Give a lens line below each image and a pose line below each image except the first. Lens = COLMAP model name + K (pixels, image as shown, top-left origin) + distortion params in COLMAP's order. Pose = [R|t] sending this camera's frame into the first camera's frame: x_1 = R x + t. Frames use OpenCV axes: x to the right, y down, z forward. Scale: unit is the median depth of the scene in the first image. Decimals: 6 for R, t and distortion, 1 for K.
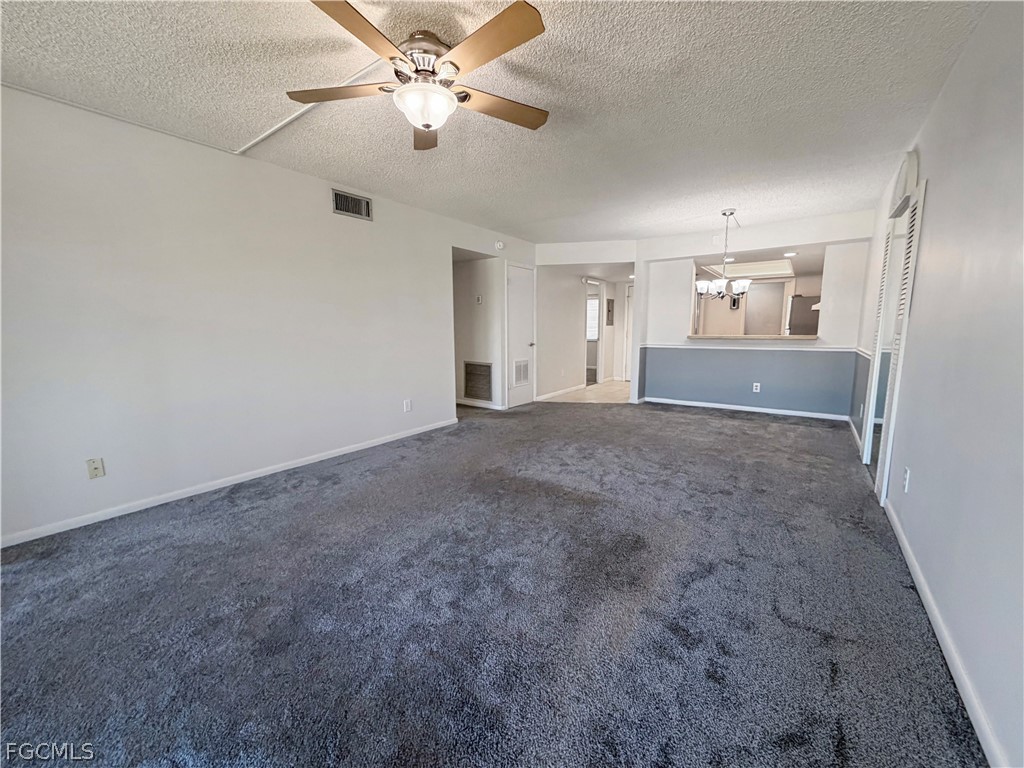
lens RADIAL K [[406.9, 0, 513.1], [0, 406.9, 390.2], [0, 0, 1]] dist [0.001574, 0.000337]
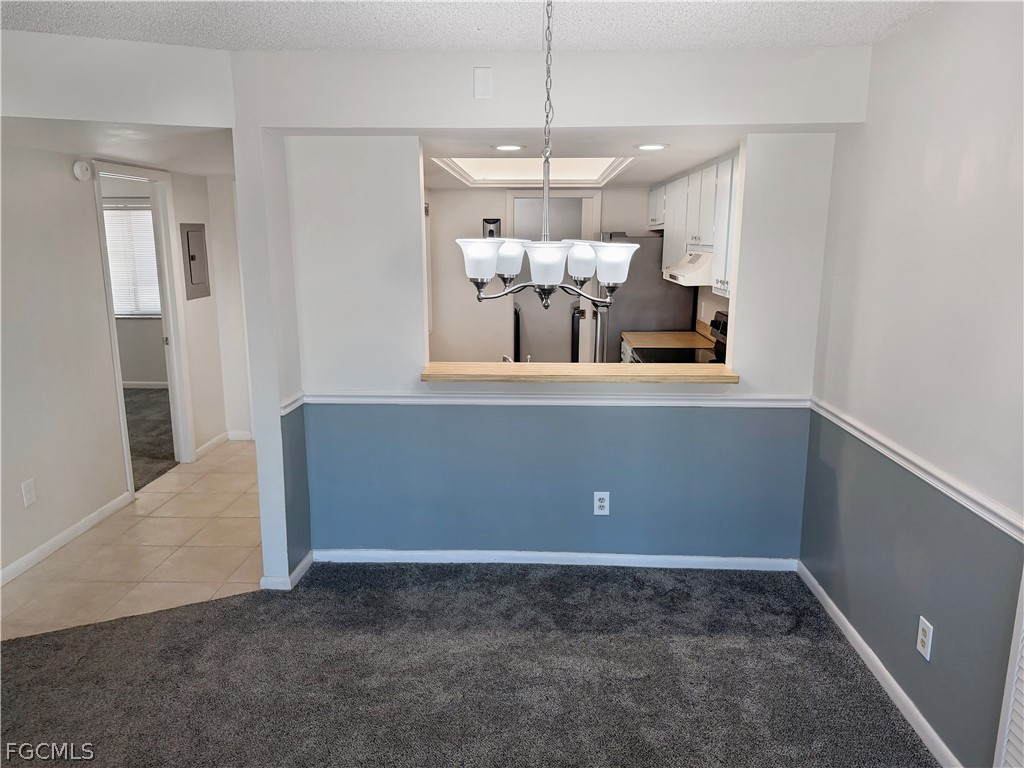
lens RADIAL K [[725.2, 0, 507.8], [0, 725.2, 383.3], [0, 0, 1]] dist [0.076093, -0.080691]
pose [[0.839613, -0.098060, 0.534261, 0.179165], [0.074372, 0.995060, 0.065758, -0.167067], [-0.538070, -0.015478, 0.842758, 0.484796]]
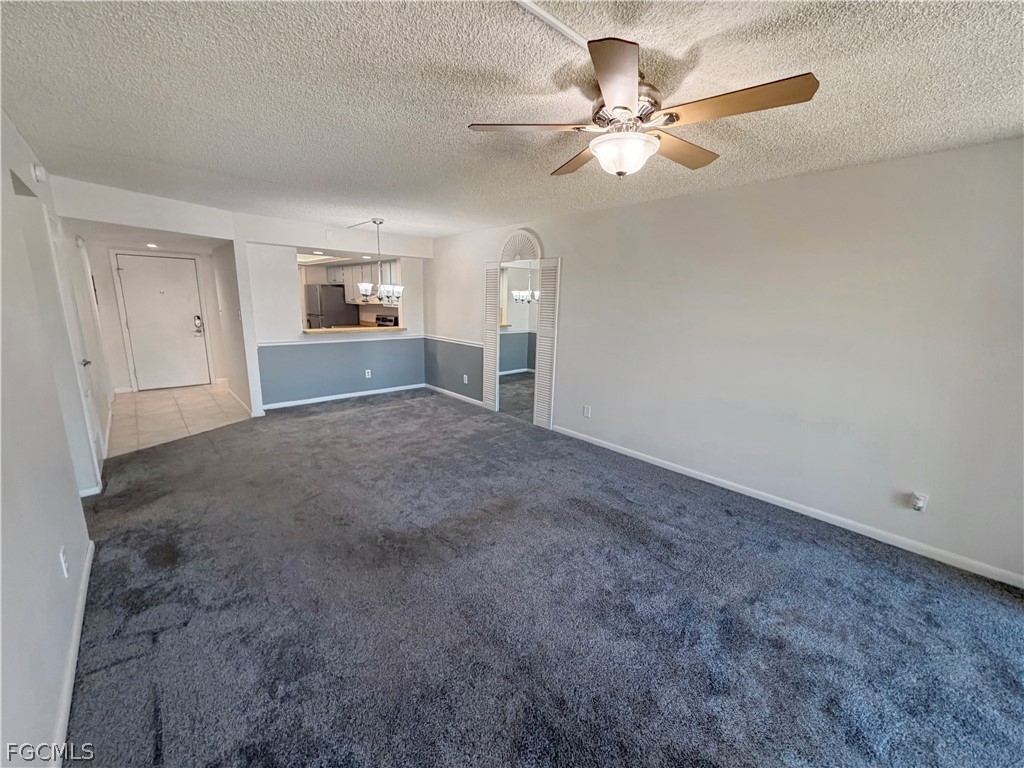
lens RADIAL K [[406.9, 0, 512.9], [0, 406.9, 382.7], [0, 0, 1]] dist [0.001574, 0.000337]
pose [[0.212341, -0.187127, 0.959111, -0.412348], [0.122479, 0.978850, 0.163862, -0.118908], [-0.969490, 0.082677, 0.230770, 0.346877]]
